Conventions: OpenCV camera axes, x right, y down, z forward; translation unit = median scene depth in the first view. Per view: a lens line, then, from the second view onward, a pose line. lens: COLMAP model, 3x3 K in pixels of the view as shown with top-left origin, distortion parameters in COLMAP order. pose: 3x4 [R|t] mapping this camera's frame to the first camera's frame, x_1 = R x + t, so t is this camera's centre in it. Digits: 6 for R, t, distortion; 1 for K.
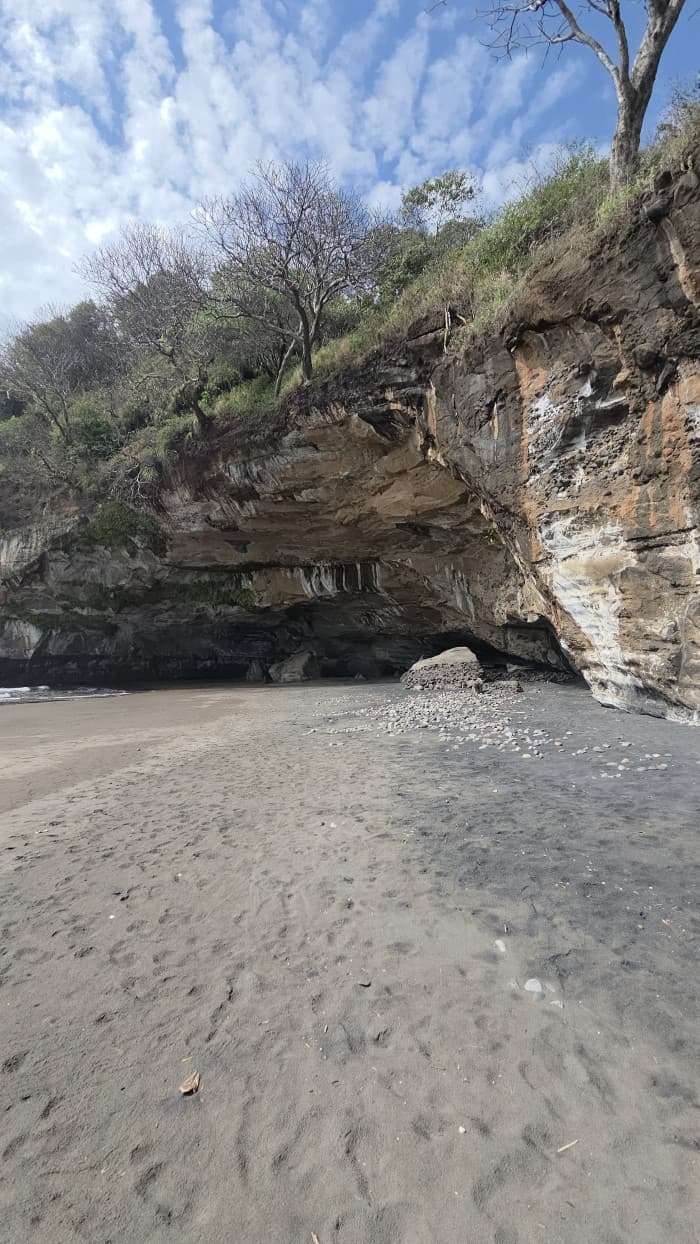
lens RADIAL K [[508.9, 0, 354.0], [0, 508.9, 612.0], [0, 0, 1]] dist [0.012056, -0.004434]
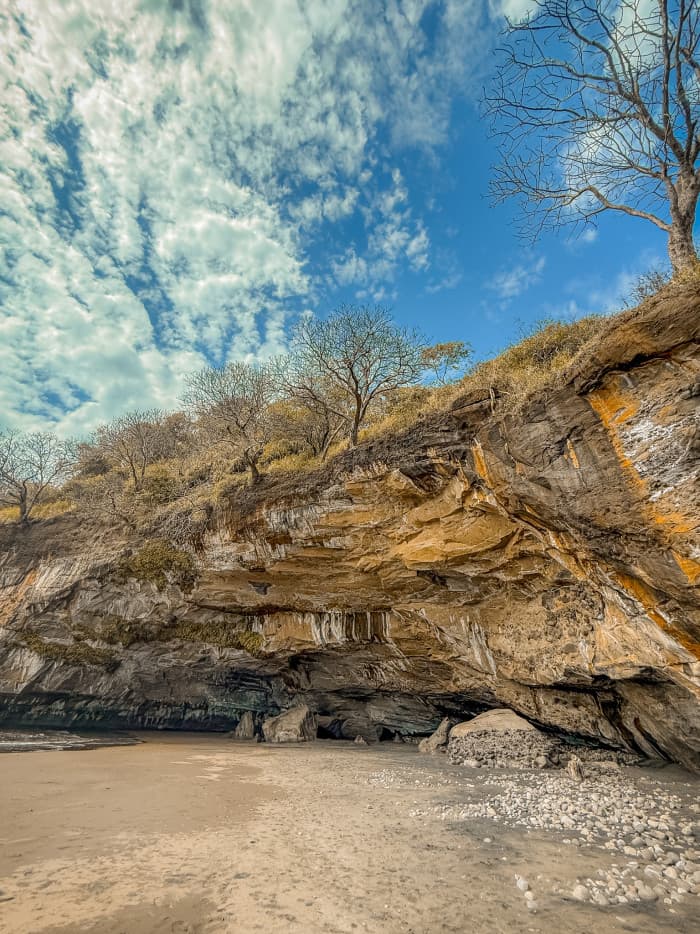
lens RADIAL K [[367.1, 0, 351.9], [0, 367.1, 464.2], [0, 0, 1]] dist [-0.001531, -0.001073]
pose [[0.994873, 0.094305, 0.036534, -0.227229], [-0.063969, 0.866573, -0.494933, 0.056217], [-0.078334, 0.490058, 0.868163, 0.434955]]
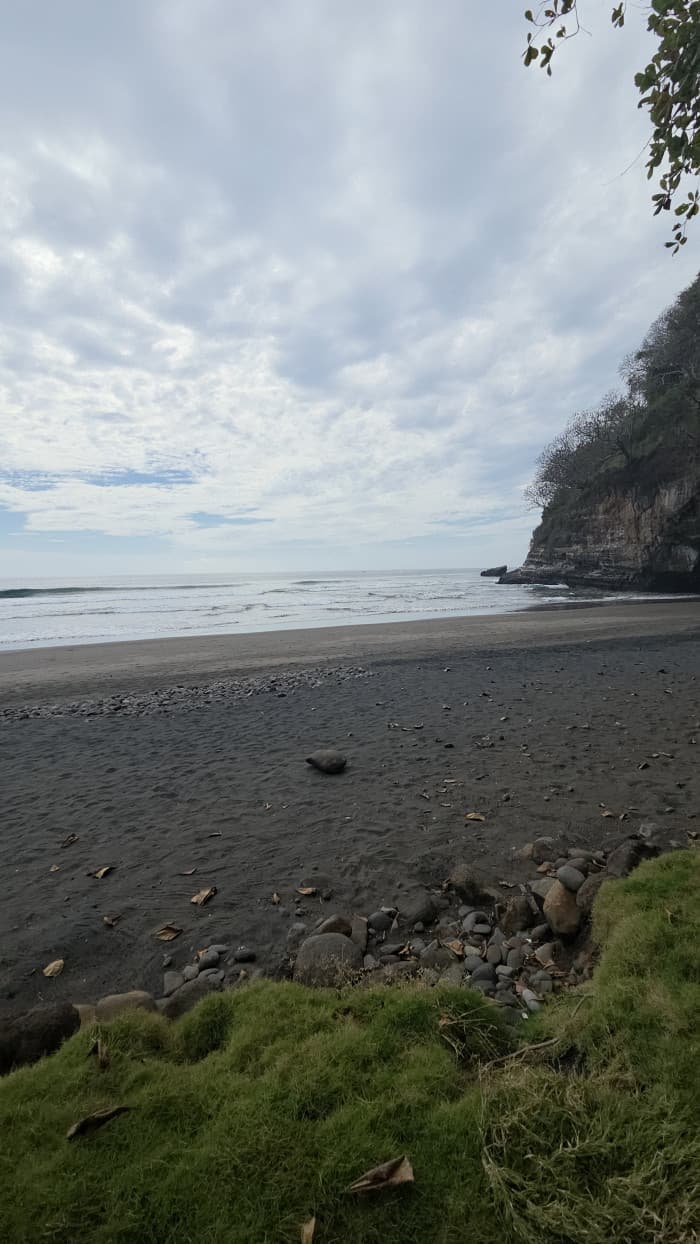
lens RADIAL K [[508.9, 0, 354.7], [0, 508.9, 613.3], [0, 0, 1]] dist [0.012056, -0.004434]
pose [[0.378630, 0.046429, -0.924383, 0.970568], [0.132371, 0.985757, 0.103731, -0.199509], [0.916033, -0.161637, 0.367092, -1.135743]]
